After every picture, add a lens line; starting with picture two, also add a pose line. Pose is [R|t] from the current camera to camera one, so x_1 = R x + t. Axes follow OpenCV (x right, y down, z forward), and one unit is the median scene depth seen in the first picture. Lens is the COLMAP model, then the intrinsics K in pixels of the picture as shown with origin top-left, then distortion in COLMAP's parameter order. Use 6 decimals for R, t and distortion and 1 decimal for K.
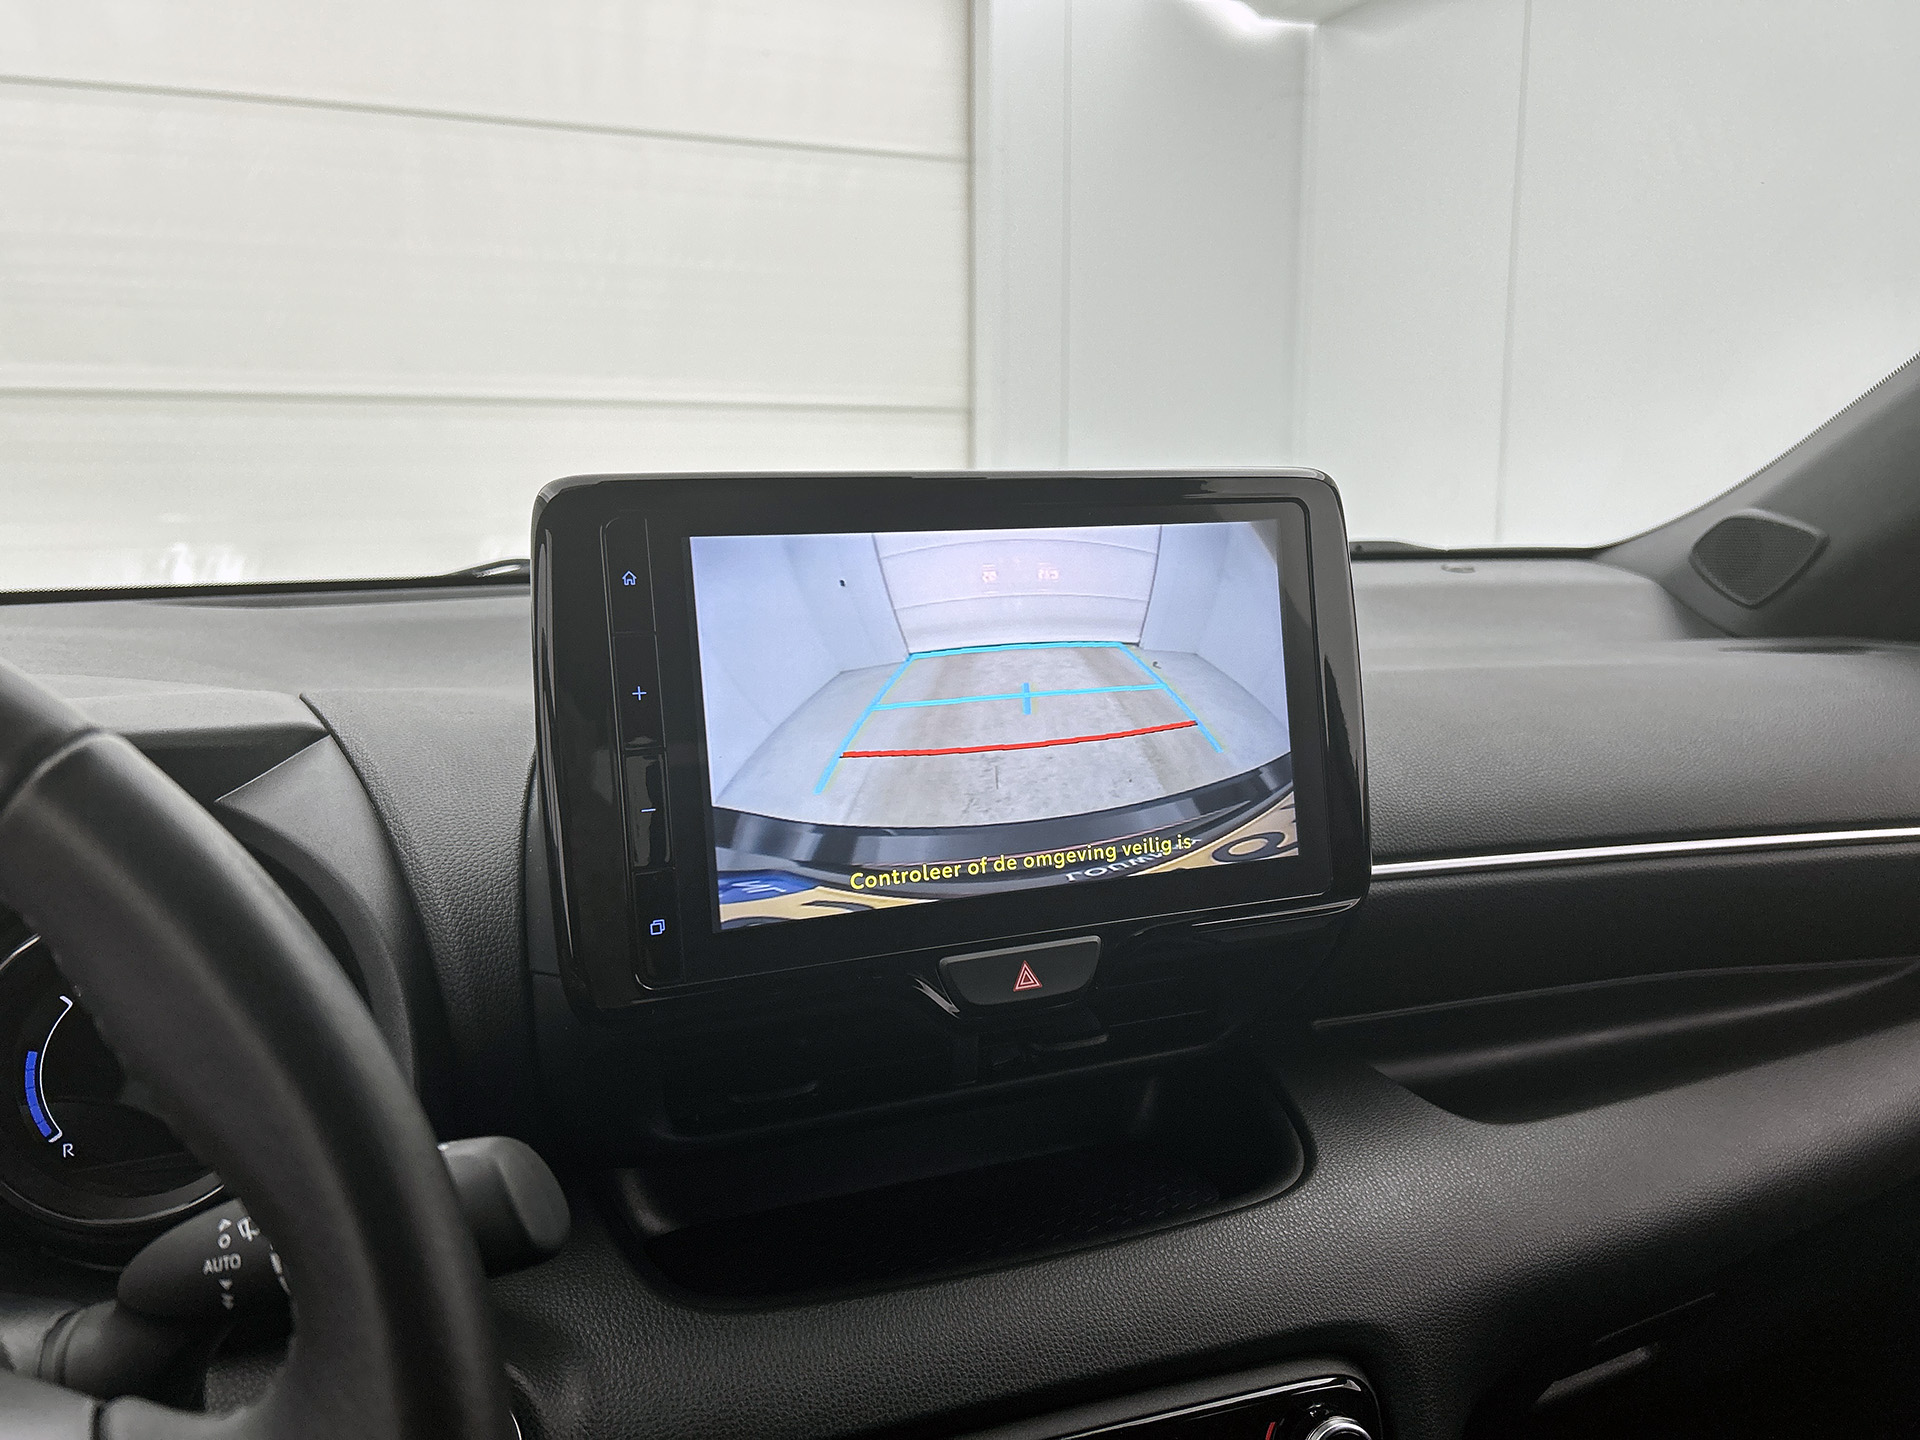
lens RADIAL K [[1461.7, 0, 962.6], [0, 1461.7, 721.6], [0, 0, 1]] dist [0.063290, -0.080122]
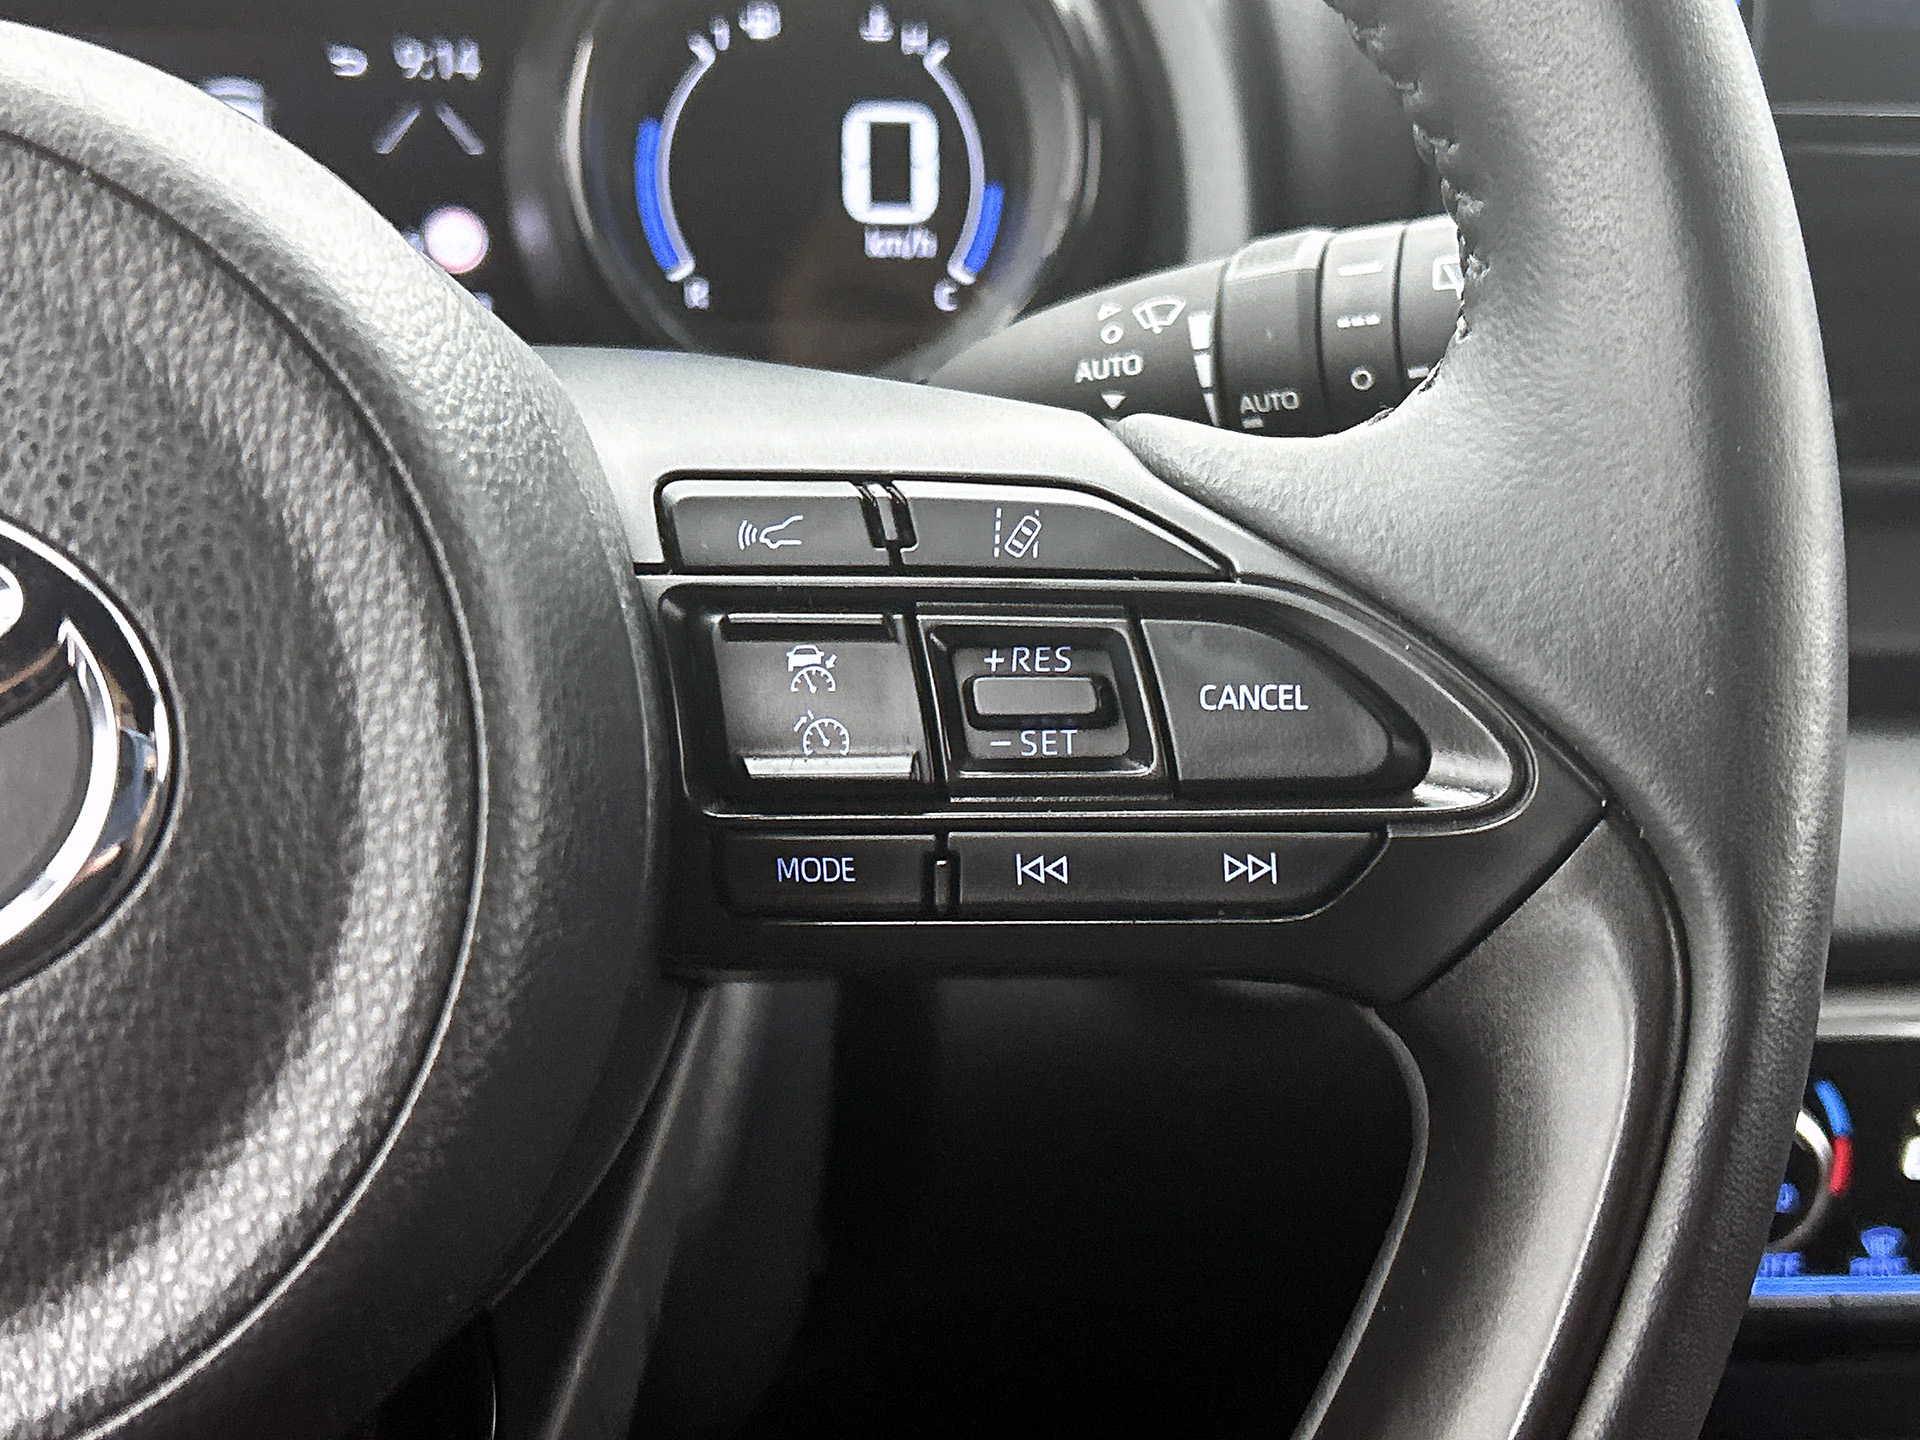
lens RADIAL K [[2582.9, 0, 909.5], [0, 2582.9, 744.2], [0, 0, 1]] dist [0.139290, 0.000000]
pose [[0.963925, 0.140082, -0.226330, -0.191756], [-0.086671, 0.969155, 0.230710, 0.169357], [0.251667, -0.202771, 0.946334, -0.050045]]
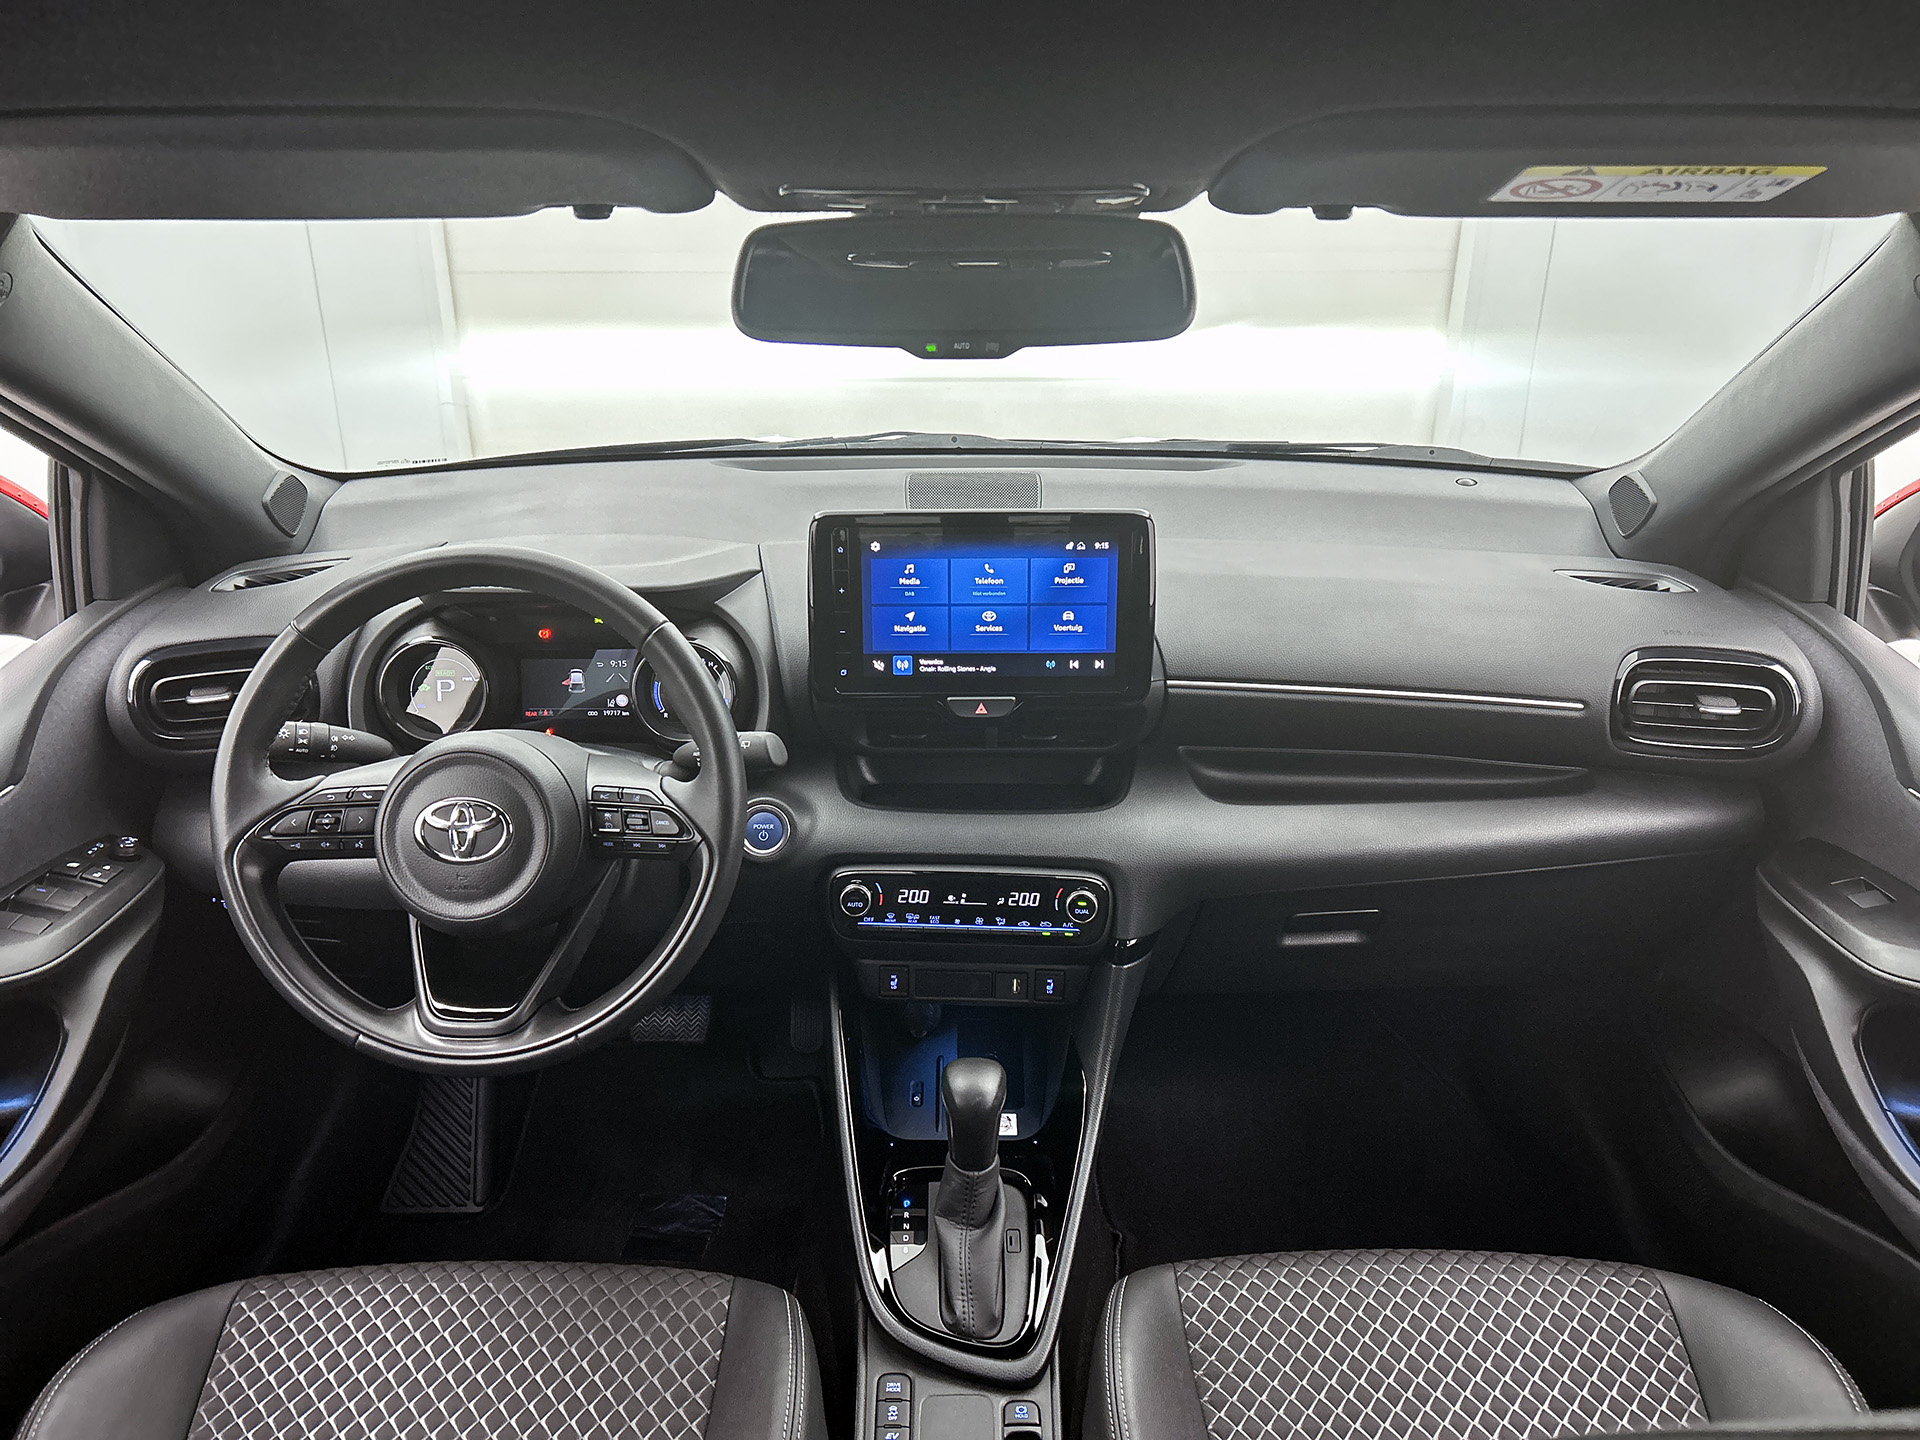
lens RADIAL K [[1461.7, 0, 968.6], [0, 1461.7, 722.5], [0, 0, 1]] dist [0.063290, -0.080122]
pose [[0.925024, 0.157683, -0.345639, 0.813666], [-0.072545, 0.966369, 0.246713, -0.388462], [0.372917, -0.203141, 0.905354, -1.202708]]
